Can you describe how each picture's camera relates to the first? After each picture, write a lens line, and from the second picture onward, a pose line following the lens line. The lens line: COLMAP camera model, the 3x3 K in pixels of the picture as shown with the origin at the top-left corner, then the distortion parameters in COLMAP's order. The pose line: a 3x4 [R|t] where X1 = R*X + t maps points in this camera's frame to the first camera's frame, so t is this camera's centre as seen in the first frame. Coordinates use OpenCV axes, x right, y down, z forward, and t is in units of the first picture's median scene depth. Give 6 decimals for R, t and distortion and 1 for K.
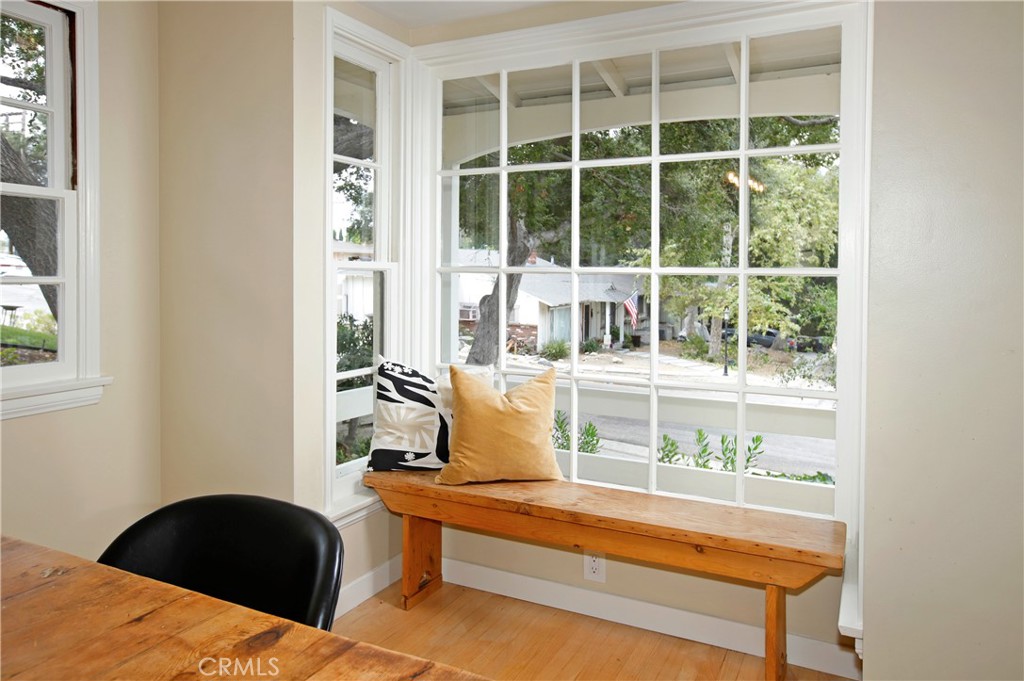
lens RADIAL K [[715.8, 0, 512.0], [0, 715.8, 340.5], [0, 0, 1]] dist [-0.004526, -0.001730]
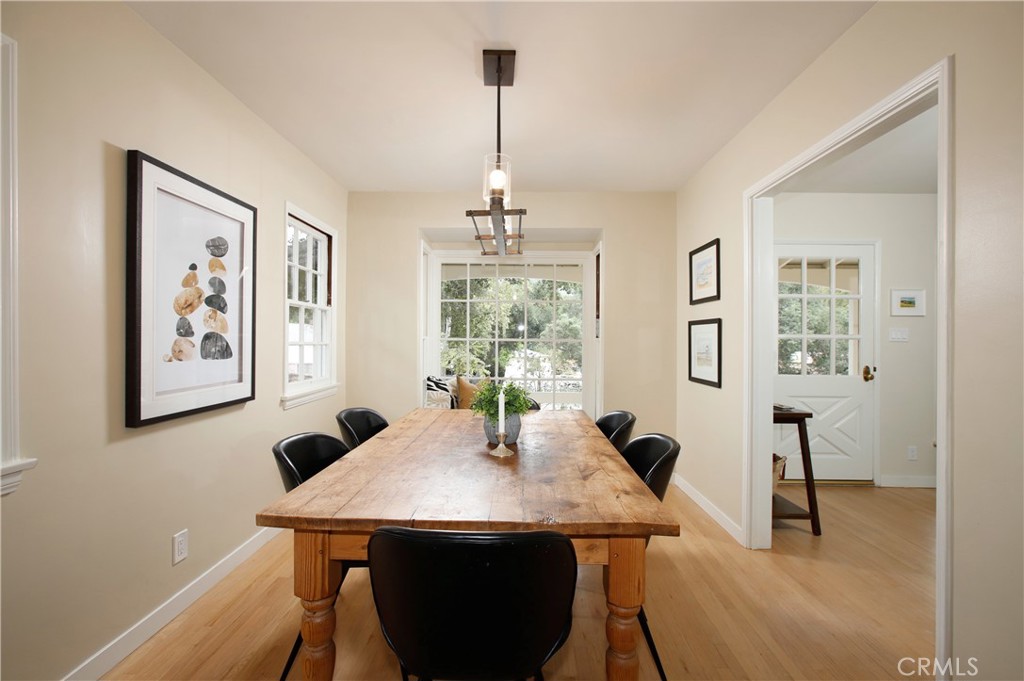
lens RADIAL K [[501.2, 0, 512.0], [0, 501.2, 340.5], [0, 0, 1]] dist [-0.014126, 0.000129]
pose [[0.892691, -0.005227, 0.450638, -0.703003], [0.047854, 0.995379, -0.083250, 0.068509], [-0.448120, 0.095882, 0.888816, -0.678686]]
